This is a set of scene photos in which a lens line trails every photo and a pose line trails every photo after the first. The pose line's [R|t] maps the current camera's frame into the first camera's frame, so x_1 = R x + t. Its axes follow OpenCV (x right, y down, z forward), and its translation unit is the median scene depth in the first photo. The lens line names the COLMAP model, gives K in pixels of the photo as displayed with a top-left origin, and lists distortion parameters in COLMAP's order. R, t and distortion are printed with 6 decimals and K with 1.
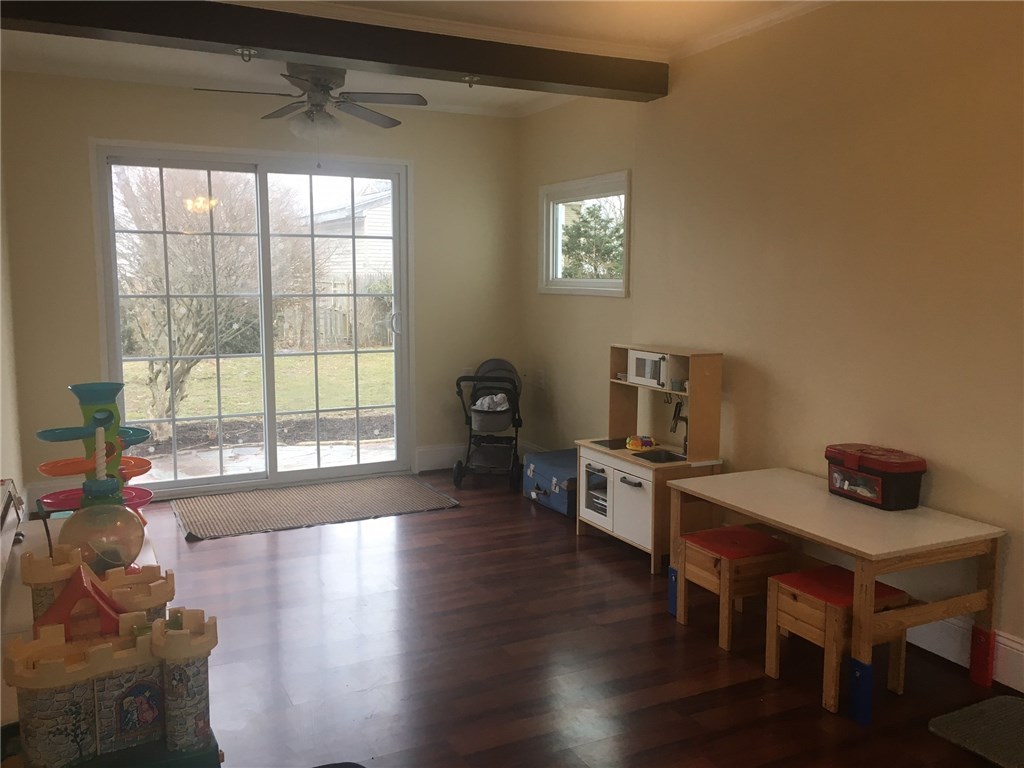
lens RADIAL K [[873.6, 0, 512.0], [0, 873.6, 384.0], [0, 0, 1]] dist [0.079080, -0.106227]
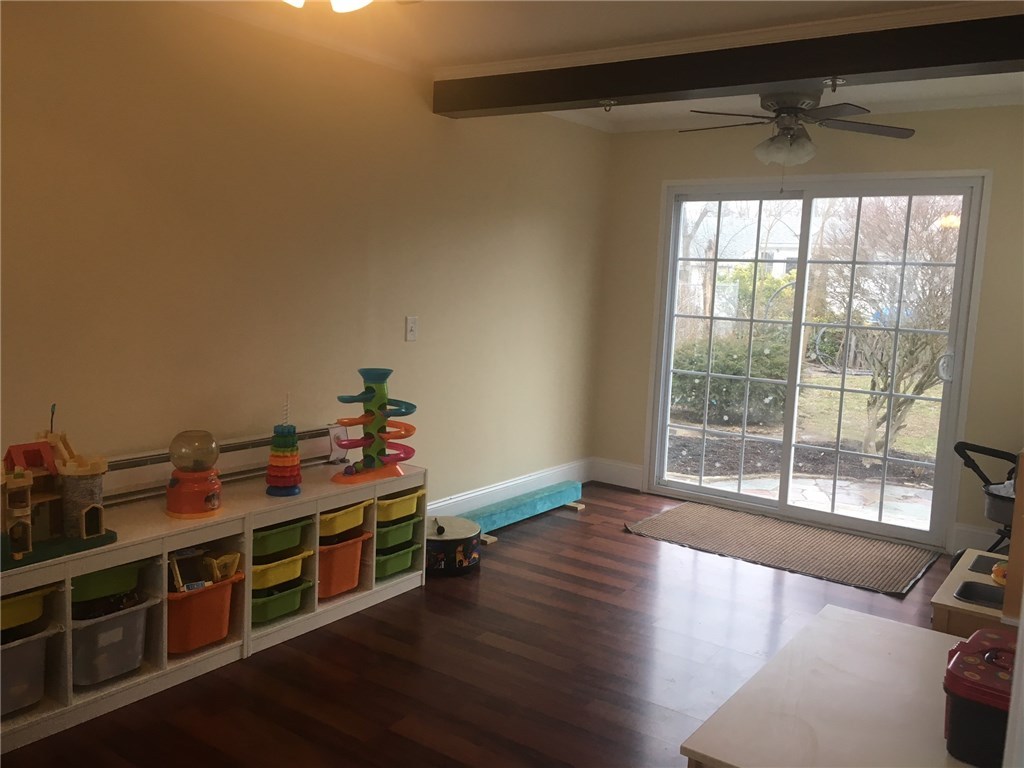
lens RADIAL K [[873.6, 0, 512.0], [0, 873.6, 384.0], [0, 0, 1]] dist [0.079080, -0.106227]
pose [[0.462434, 0.129753, -0.877108, 0.491757], [-0.149075, 0.986530, 0.067344, -0.058933], [0.874032, 0.099613, 0.475548, 0.292934]]
